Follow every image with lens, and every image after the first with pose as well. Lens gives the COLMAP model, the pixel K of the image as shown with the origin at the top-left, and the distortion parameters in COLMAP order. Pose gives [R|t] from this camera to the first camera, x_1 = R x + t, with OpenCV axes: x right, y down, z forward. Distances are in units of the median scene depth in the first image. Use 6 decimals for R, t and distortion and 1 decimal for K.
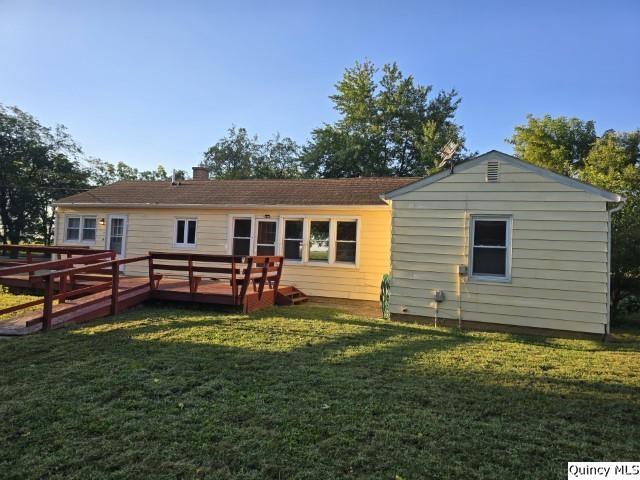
lens RADIAL K [[429.4, 0, 318.6], [0, 429.4, 242.7], [0, 0, 1]] dist [0.075134, -0.067878]
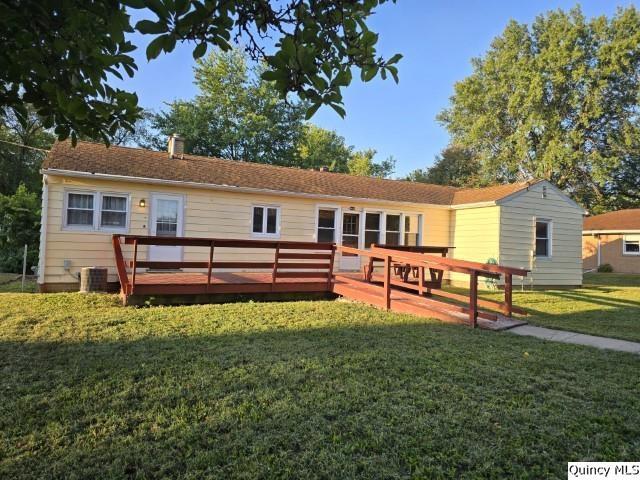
lens RADIAL K [[429.4, 0, 318.6], [0, 429.4, 242.7], [0, 0, 1]] dist [0.075134, -0.067878]
pose [[0.707307, -0.018630, 0.706661, -0.927005], [-0.018481, 0.998824, 0.044831, -0.022158], [-0.706665, -0.044769, 0.706131, 0.293631]]
